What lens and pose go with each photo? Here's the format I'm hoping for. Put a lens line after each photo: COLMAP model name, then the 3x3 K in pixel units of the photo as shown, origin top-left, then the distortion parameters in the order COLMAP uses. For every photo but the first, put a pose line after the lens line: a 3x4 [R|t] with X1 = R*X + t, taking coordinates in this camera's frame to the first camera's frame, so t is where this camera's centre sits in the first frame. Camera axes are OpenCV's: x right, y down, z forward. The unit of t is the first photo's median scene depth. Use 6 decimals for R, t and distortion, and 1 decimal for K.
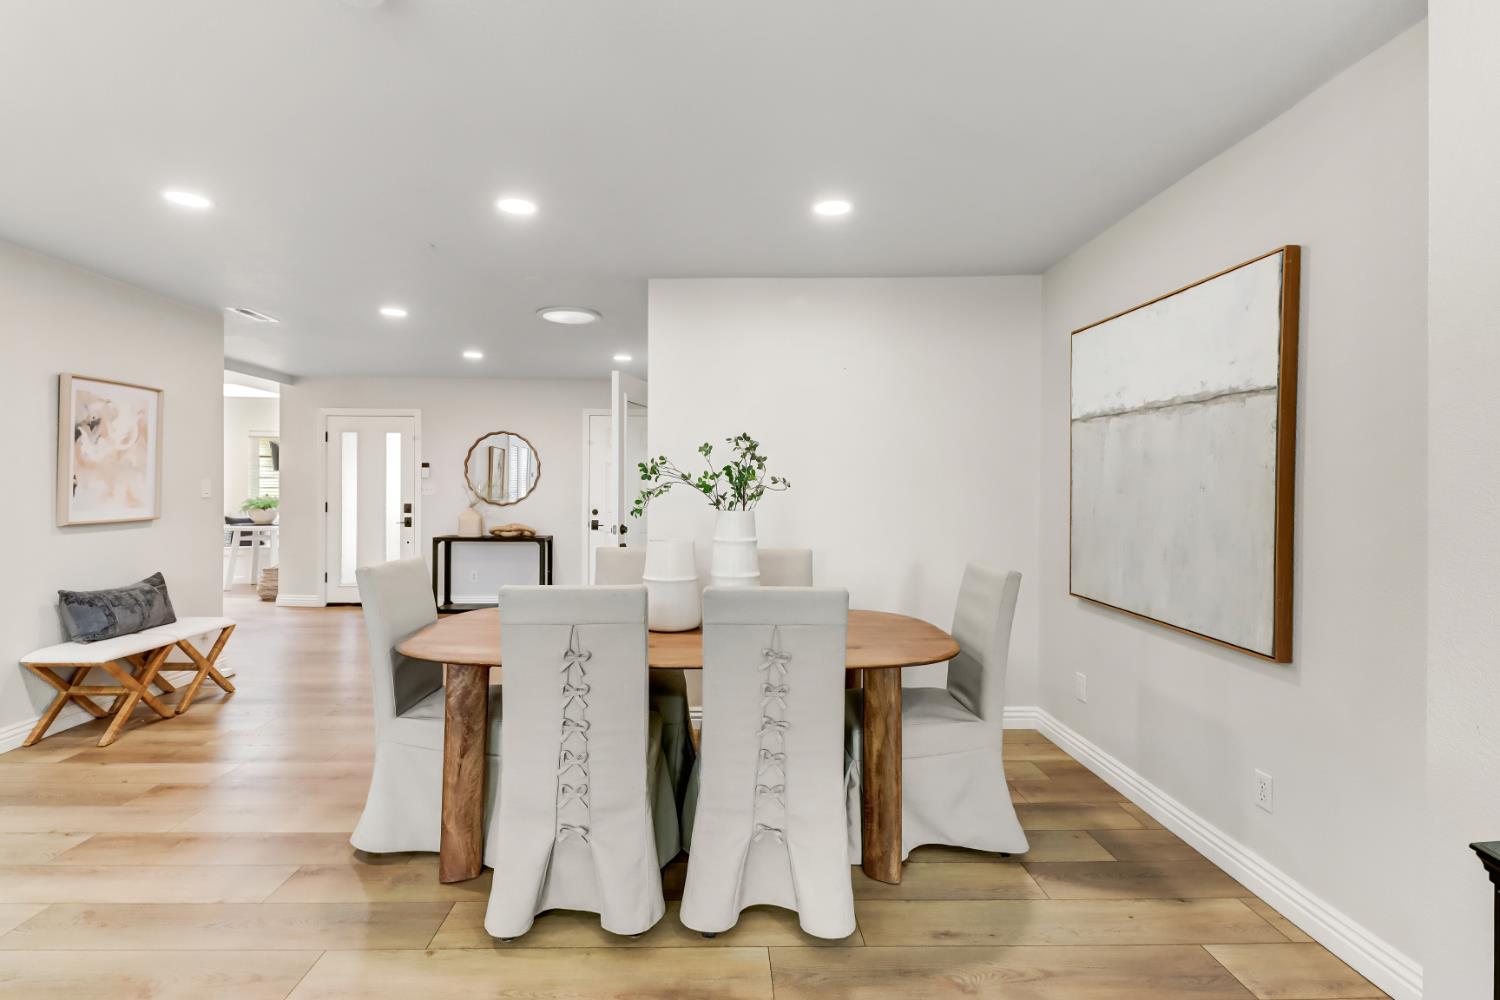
lens RADIAL K [[703.0, 0, 737.3], [0, 703.0, 479.2], [0, 0, 1]] dist [0.000446, -0.000524]
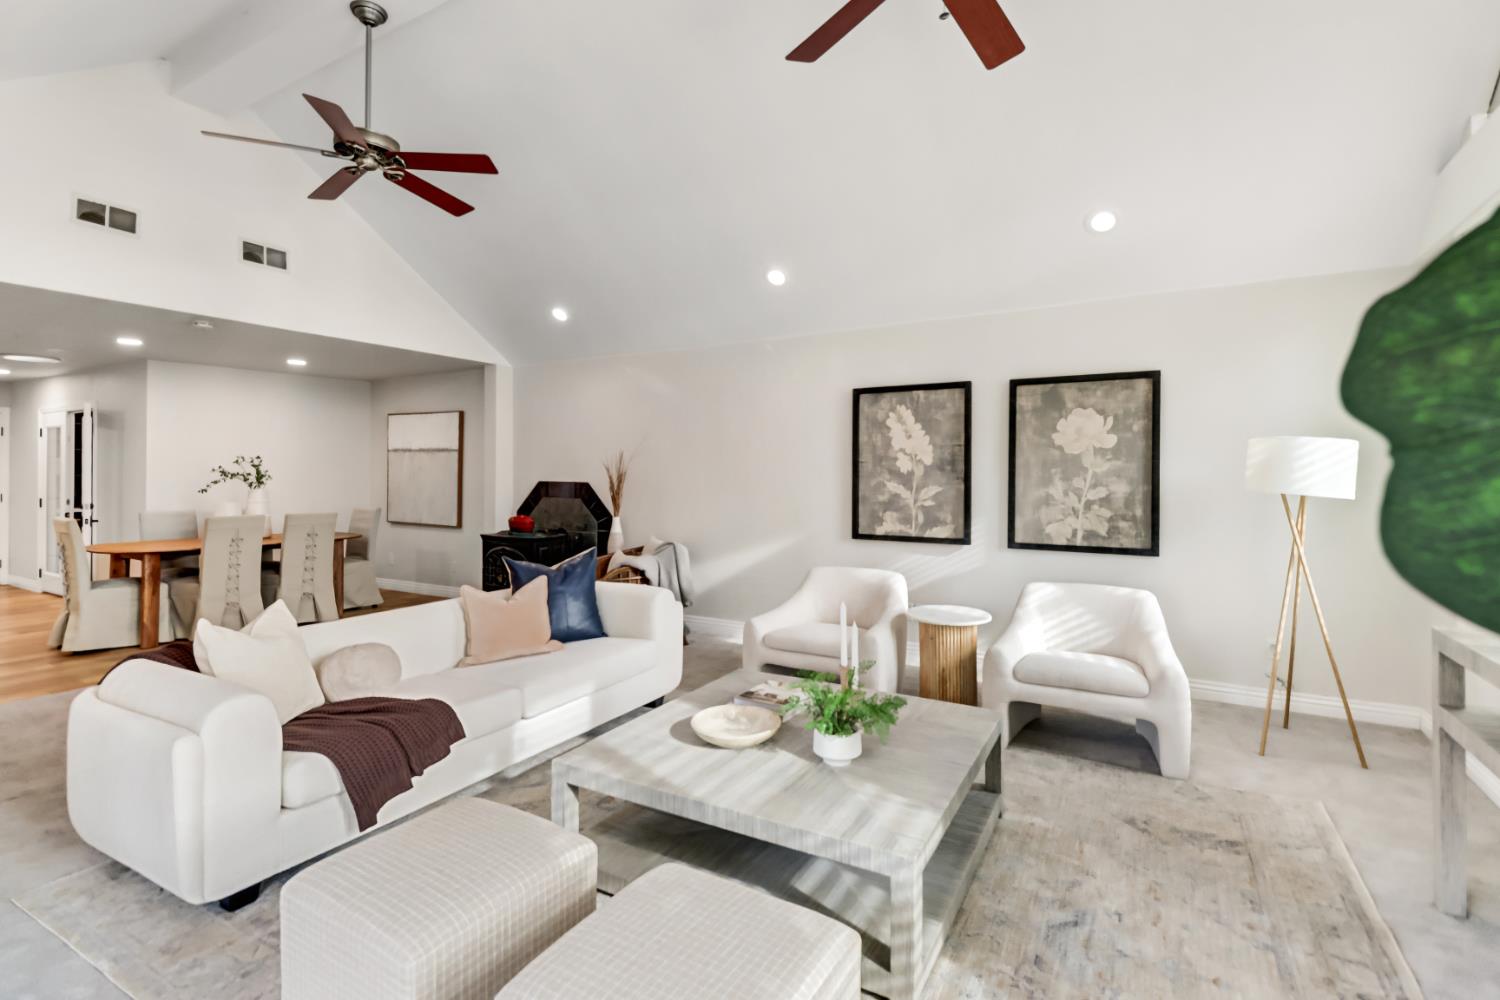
lens RADIAL K [[703.0, 0, 737.3], [0, 703.0, 479.2], [0, 0, 1]] dist [0.000446, -0.000524]
pose [[0.538468, -0.003695, 0.842638, -1.131085], [-0.012345, 0.999848, 0.012273, -0.036086], [-0.842556, -0.017011, 0.538340, -1.624321]]
